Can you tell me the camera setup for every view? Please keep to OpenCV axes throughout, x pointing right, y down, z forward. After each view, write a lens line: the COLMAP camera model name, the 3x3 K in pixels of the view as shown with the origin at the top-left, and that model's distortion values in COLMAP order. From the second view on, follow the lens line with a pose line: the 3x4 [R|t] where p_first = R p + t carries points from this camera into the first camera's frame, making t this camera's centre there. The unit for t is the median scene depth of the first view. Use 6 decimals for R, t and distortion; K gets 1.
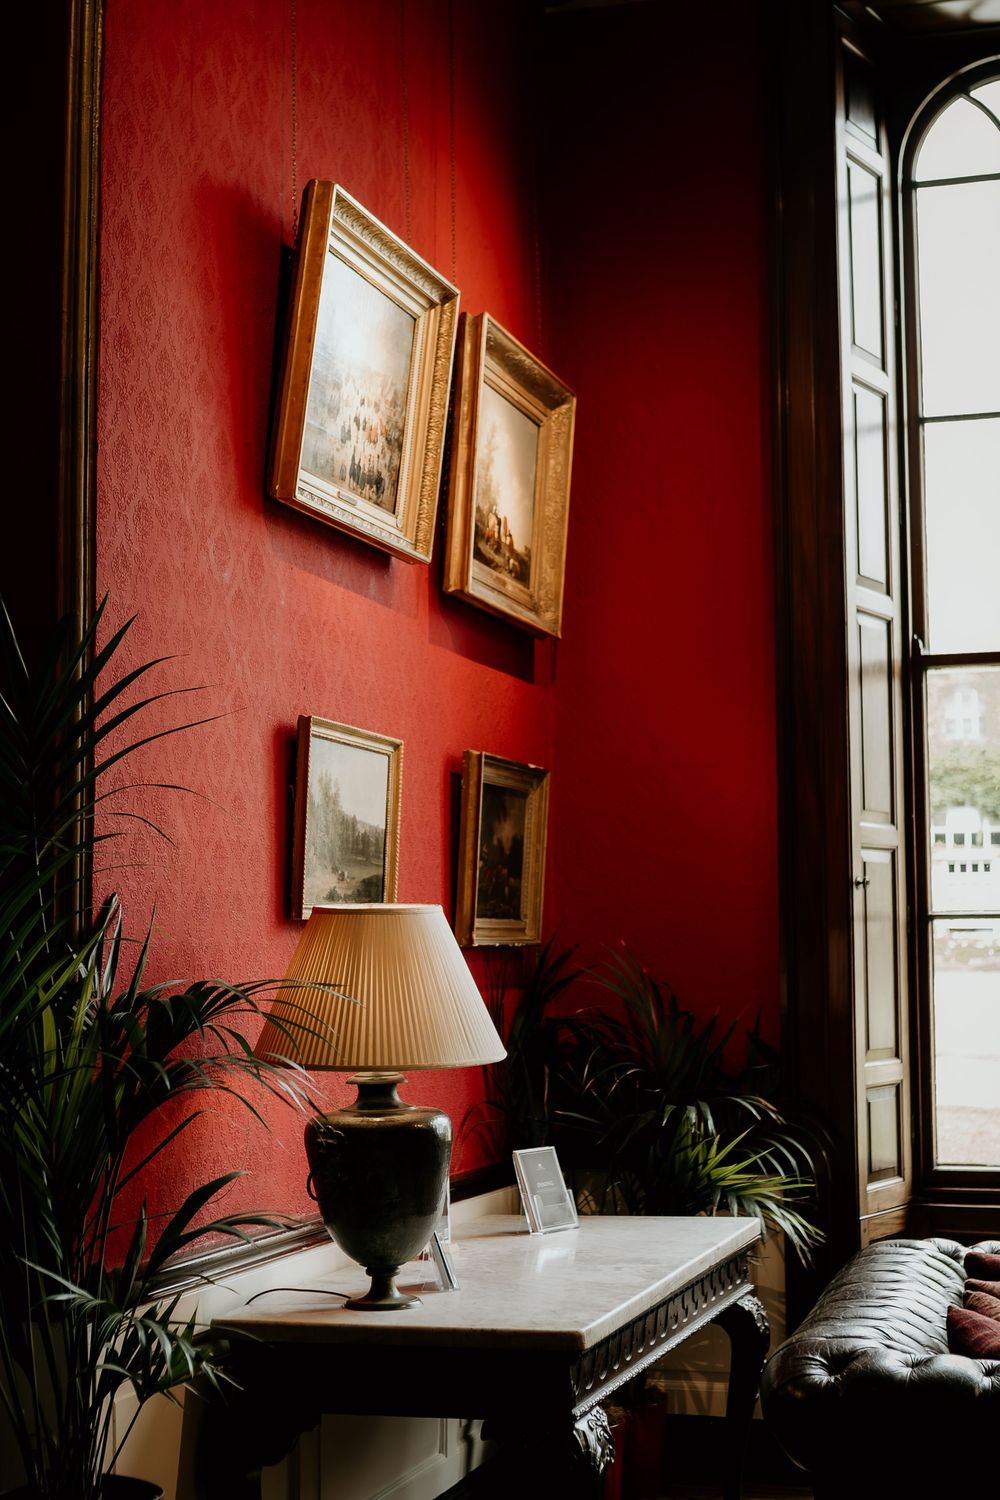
lens RADIAL K [[2186.0, 0, 500.0], [0, 2186.0, 750.0], [0, 0, 1]] dist [-0.080147, 0.127140]
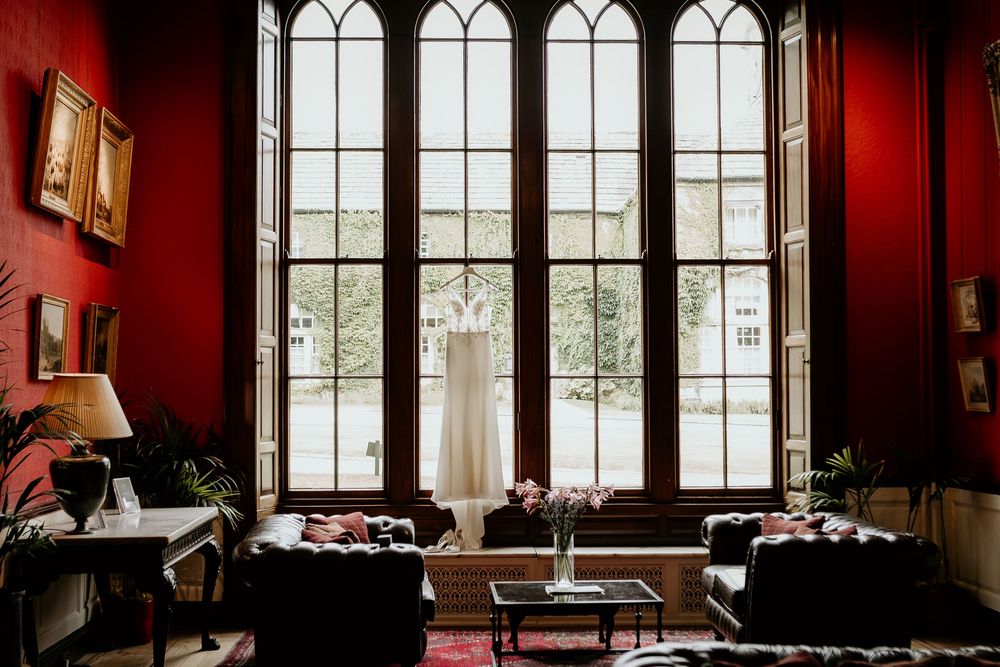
lens RADIAL K [[1457.3, 0, 500.0], [0, 1457.3, 333.5], [0, 0, 1]] dist [-0.080147, 0.127140]
pose [[0.936571, 0.015311, 0.350143, -0.136528], [-0.033591, 0.998368, 0.046193, -0.049495], [-0.348864, -0.055025, 0.935557, -0.517667]]
